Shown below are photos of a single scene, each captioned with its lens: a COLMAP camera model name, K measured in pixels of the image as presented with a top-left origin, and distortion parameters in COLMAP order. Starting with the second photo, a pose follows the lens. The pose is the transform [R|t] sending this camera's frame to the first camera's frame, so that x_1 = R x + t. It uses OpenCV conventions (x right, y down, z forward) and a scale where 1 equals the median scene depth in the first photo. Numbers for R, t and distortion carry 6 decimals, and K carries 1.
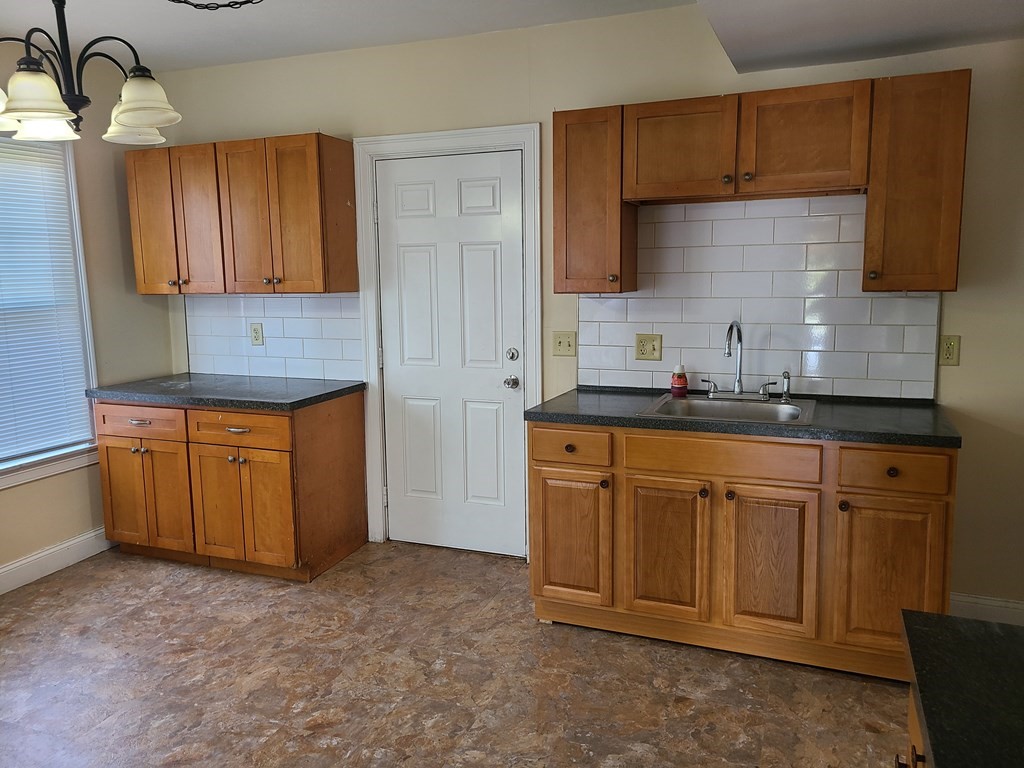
lens RADIAL K [[772.6, 0, 517.8], [0, 772.6, 372.4], [0, 0, 1]] dist [0.051113, -0.036468]
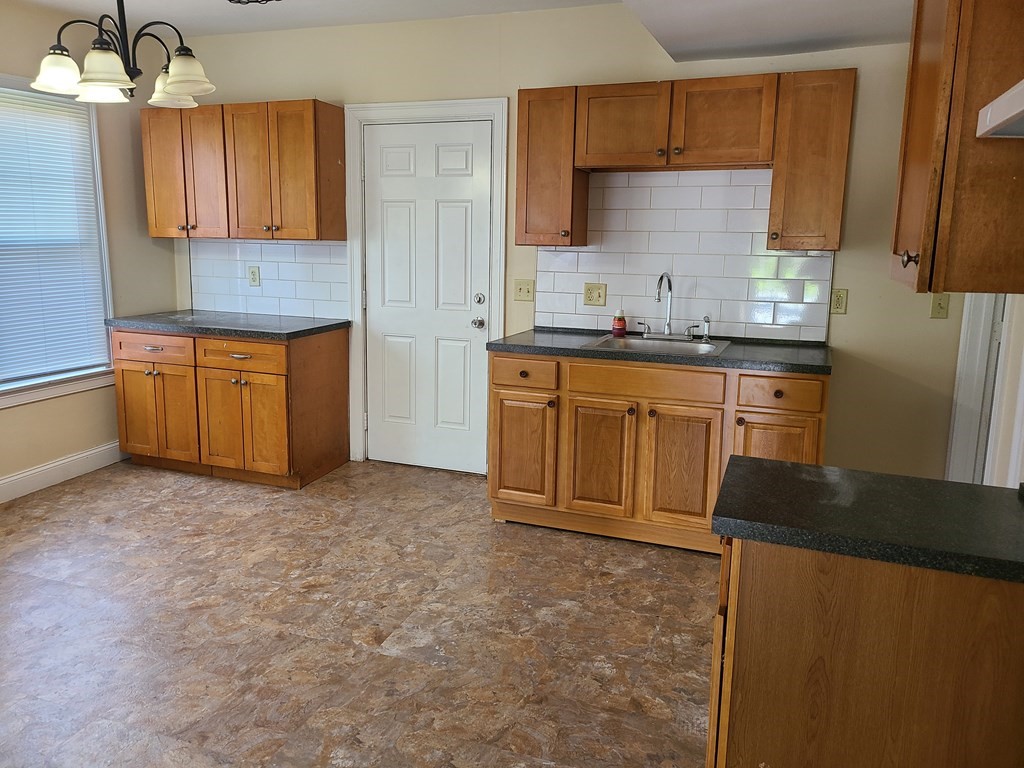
lens RADIAL K [[774.5, 0, 507.3], [0, 774.5, 362.6], [0, 0, 1]] dist [0.045263, -0.006489]
pose [[0.999429, 0.027088, 0.020183, 0.016739], [-0.027707, 0.999134, 0.031053, 0.041949], [-0.019325, -0.031594, 0.999314, -0.192914]]
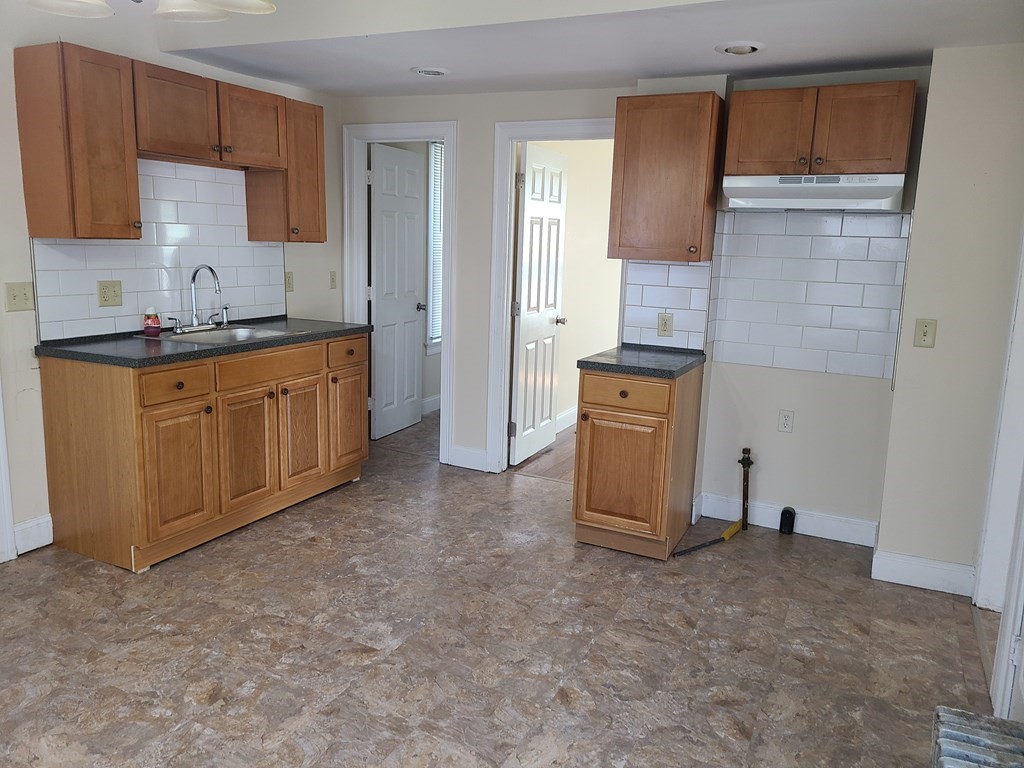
lens RADIAL K [[764.1, 0, 513.6], [0, 764.1, 362.7], [0, 0, 1]] dist [0.048903, -0.041392]
pose [[0.074066, -0.140887, 0.987251, -0.903450], [0.107174, 0.985361, 0.132577, -0.023010], [-0.991478, 0.095989, 0.088081, 0.431067]]
